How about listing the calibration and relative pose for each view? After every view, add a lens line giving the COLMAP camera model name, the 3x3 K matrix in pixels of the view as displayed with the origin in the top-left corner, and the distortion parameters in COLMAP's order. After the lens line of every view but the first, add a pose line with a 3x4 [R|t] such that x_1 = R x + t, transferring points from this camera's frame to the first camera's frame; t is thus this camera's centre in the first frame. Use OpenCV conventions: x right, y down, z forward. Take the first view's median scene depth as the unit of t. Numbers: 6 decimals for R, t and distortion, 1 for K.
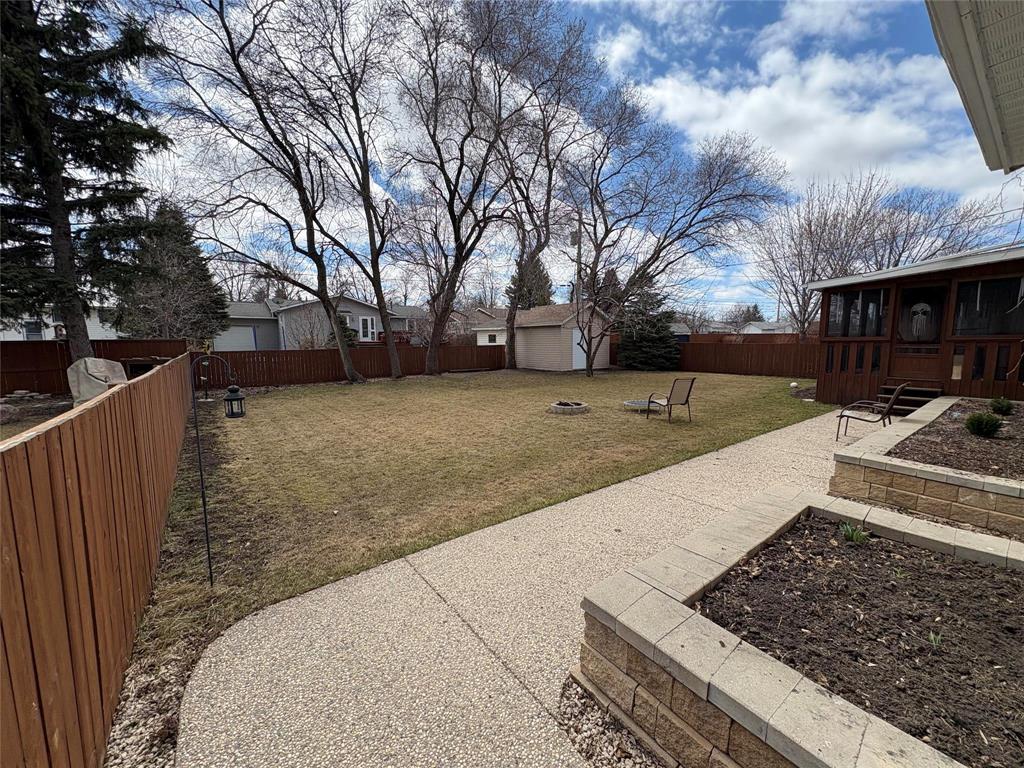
lens RADIAL K [[406.7, 0, 513.4], [0, 406.7, 383.2], [0, 0, 1]] dist [0.001959, 0.000065]
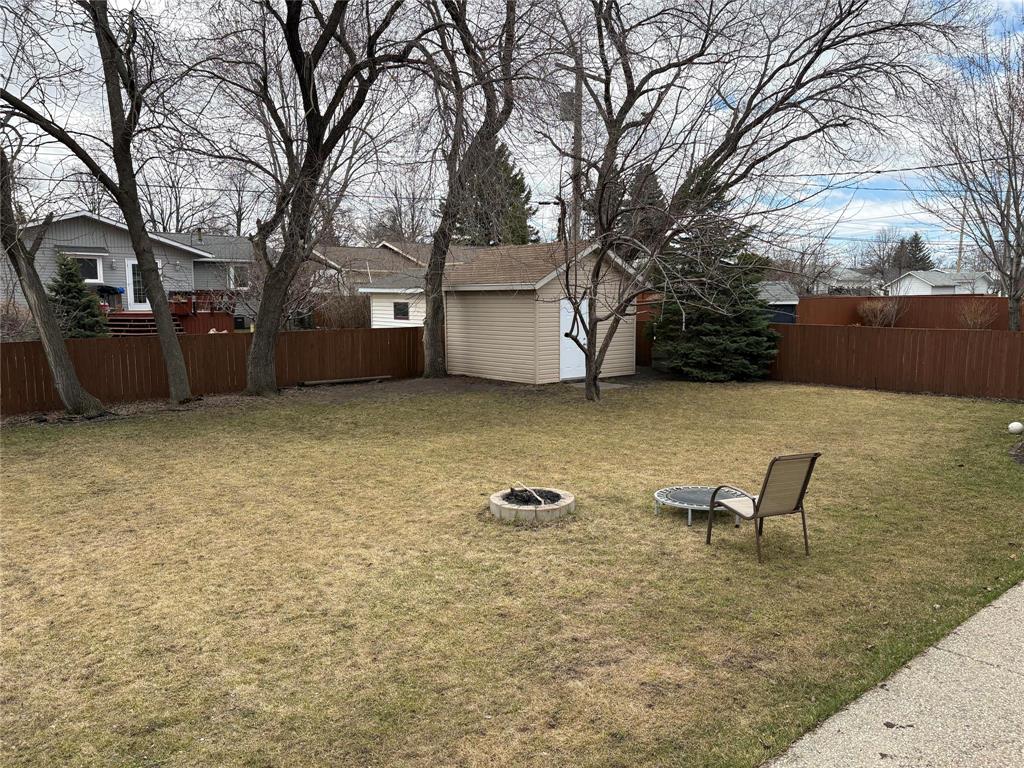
lens RADIAL K [[764.9, 0, 512.0], [0, 764.9, 386.0], [0, 0, 1]] dist [0.032985, -0.009218]
pose [[0.998237, -0.002934, 0.059280, 0.032875], [0.002154, 0.999910, 0.013219, -0.038165], [-0.059313, -0.013068, 0.998154, 0.089461]]
